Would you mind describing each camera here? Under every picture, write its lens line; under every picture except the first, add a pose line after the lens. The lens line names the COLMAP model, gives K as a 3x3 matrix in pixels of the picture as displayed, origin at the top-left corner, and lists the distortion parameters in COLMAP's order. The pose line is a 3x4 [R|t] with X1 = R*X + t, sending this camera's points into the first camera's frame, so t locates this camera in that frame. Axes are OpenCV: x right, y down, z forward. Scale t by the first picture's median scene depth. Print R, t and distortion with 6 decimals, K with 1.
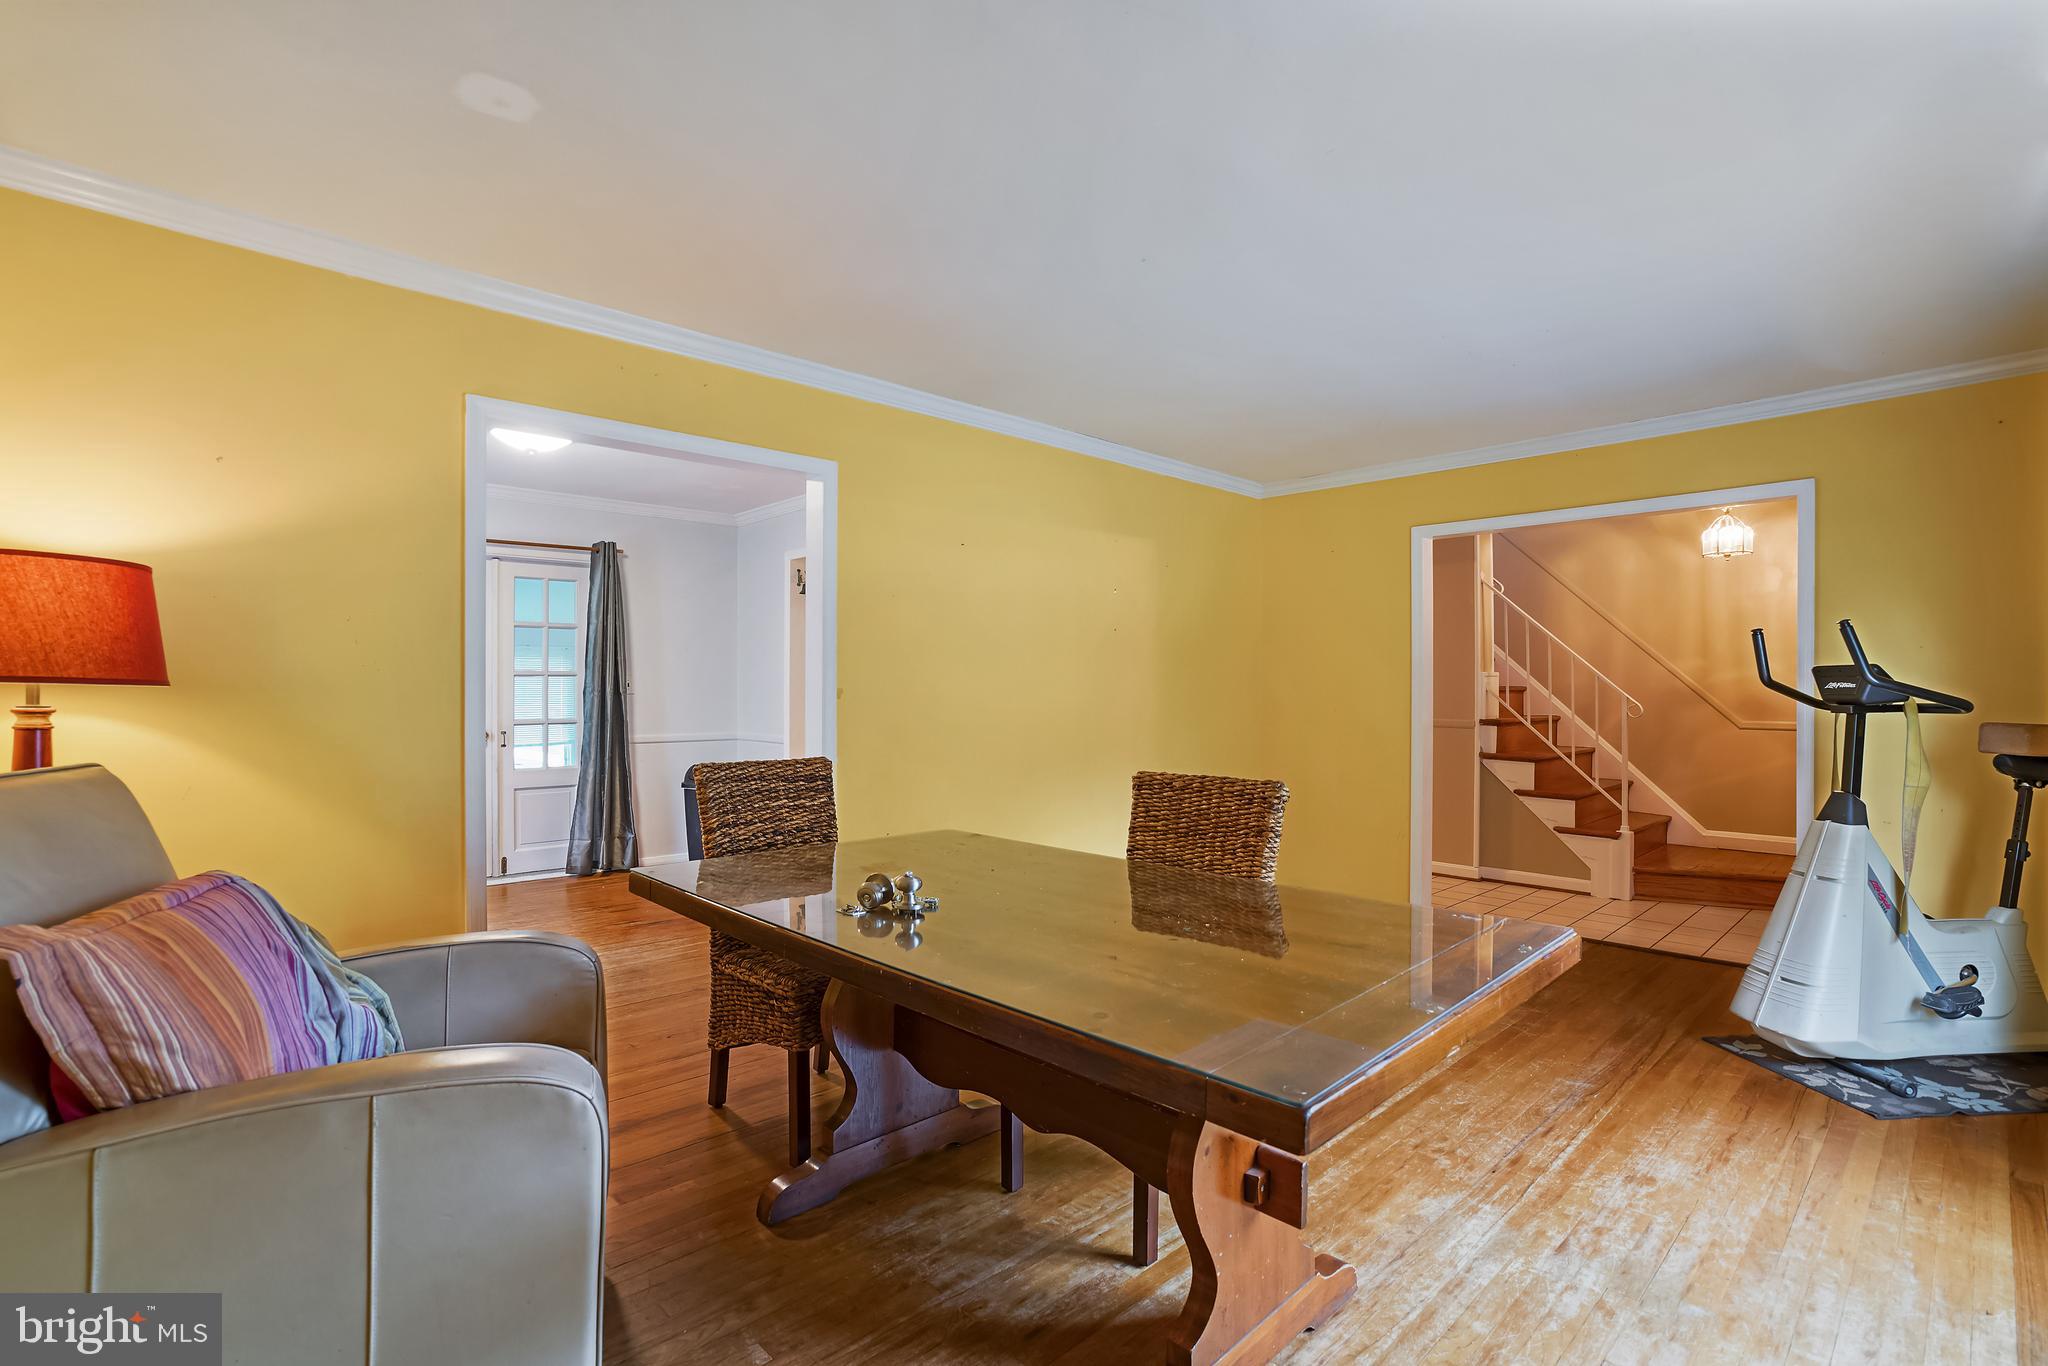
lens RADIAL K [[952.4, 0, 1023.3], [0, 952.4, 680.9], [0, 0, 1]] dist [-0.033287, 0.000466]
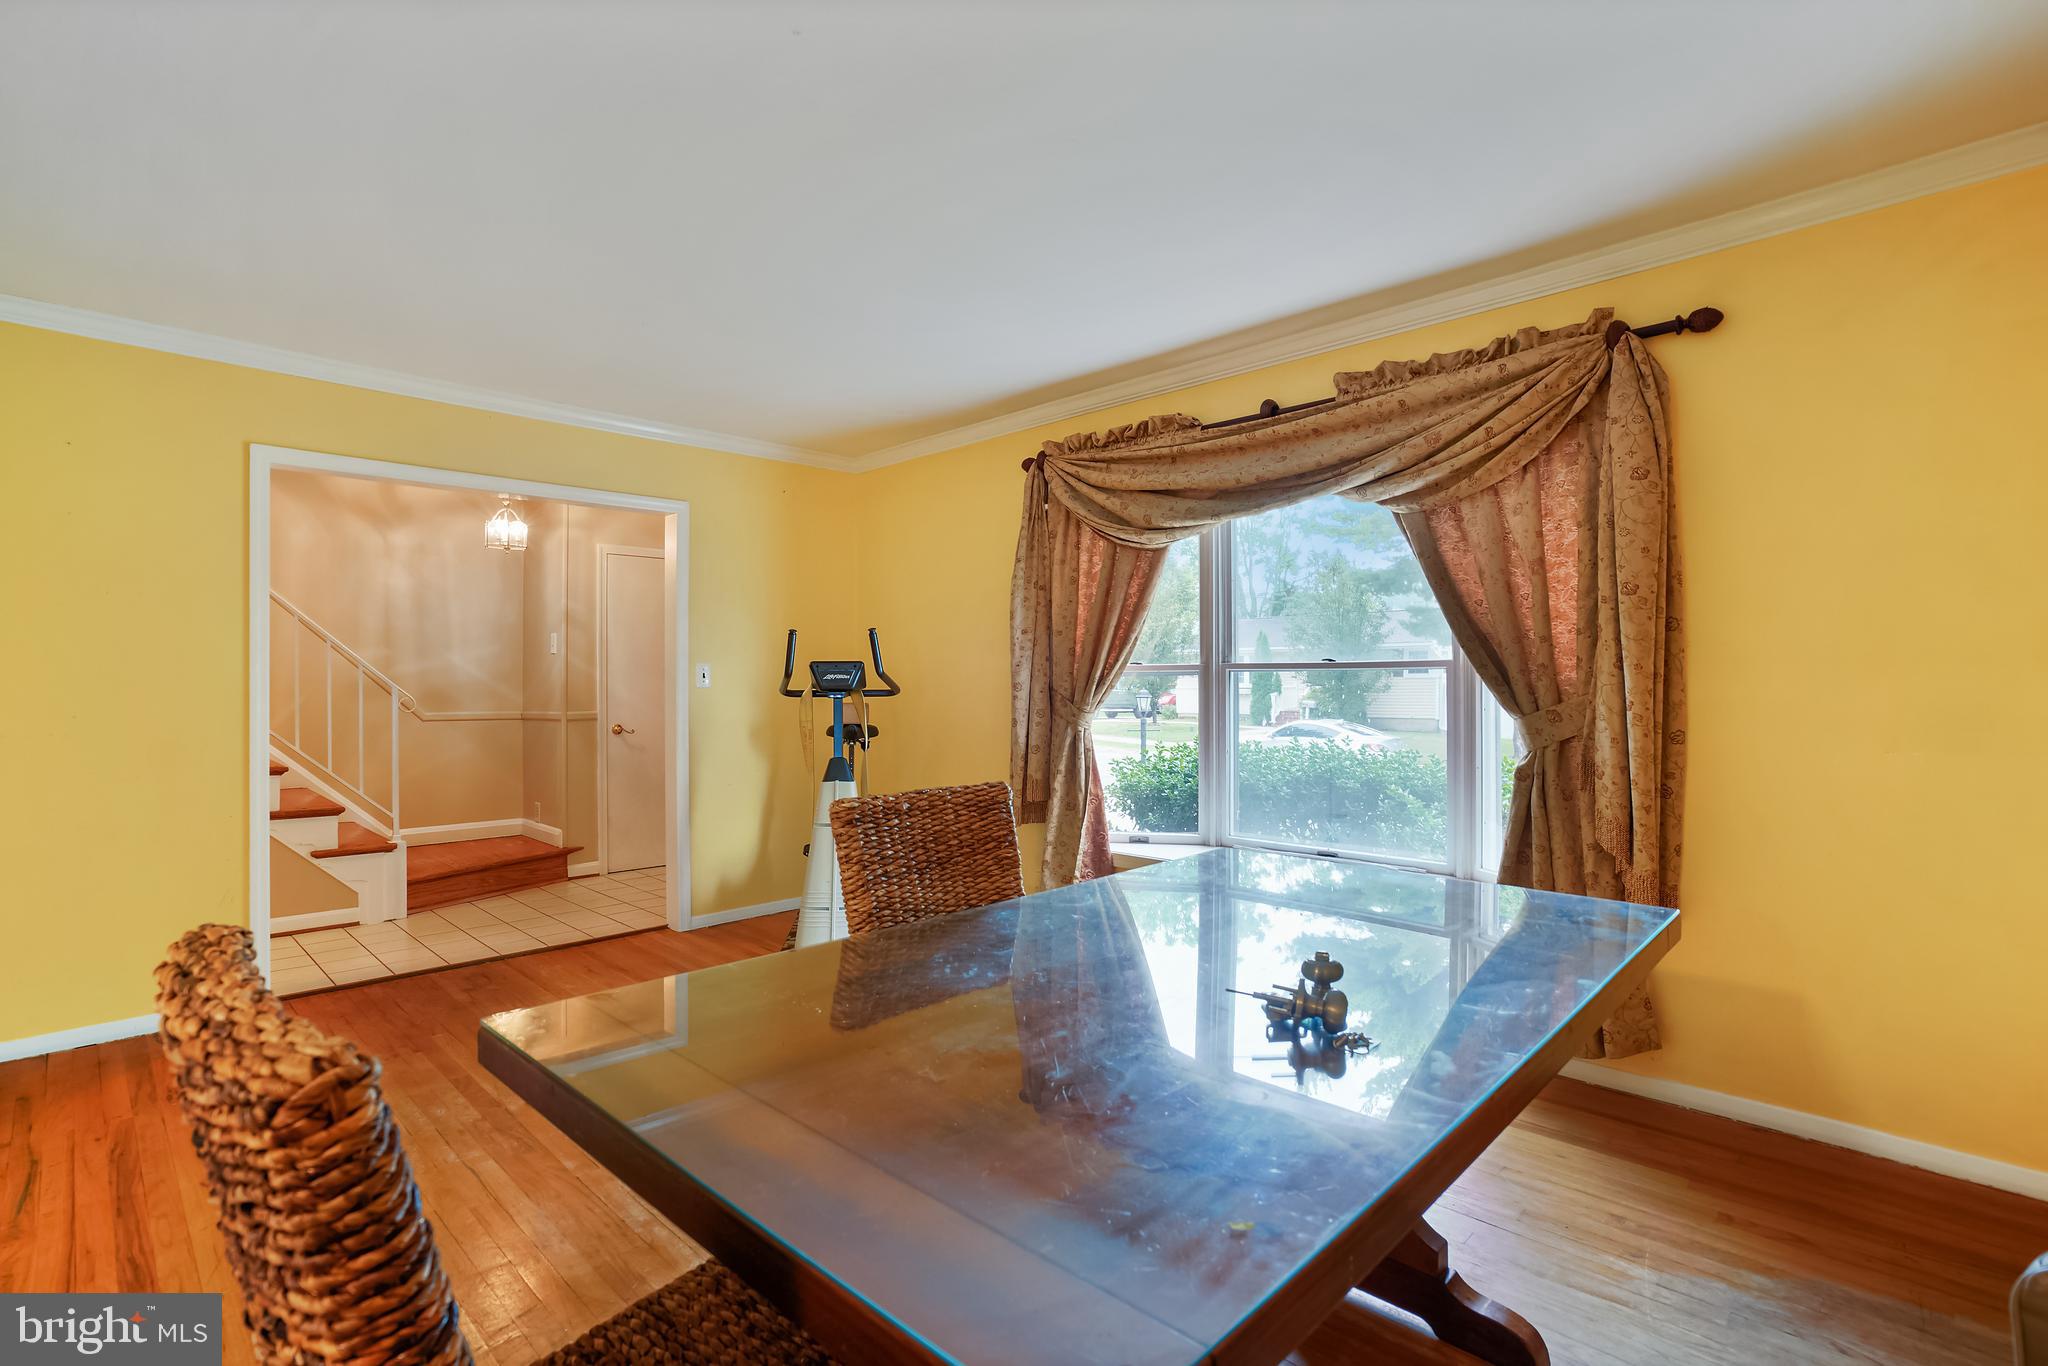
lens RADIAL K [[952.4, 0, 1020.7], [0, 952.4, 684.3], [0, 0, 1]] dist [-0.033287, 0.000466]
pose [[-0.017210, -0.009220, 0.999809, -0.248137], [0.001469, 0.999956, 0.009246, 0.004283], [-0.999851, 0.001628, -0.017195, 0.413844]]
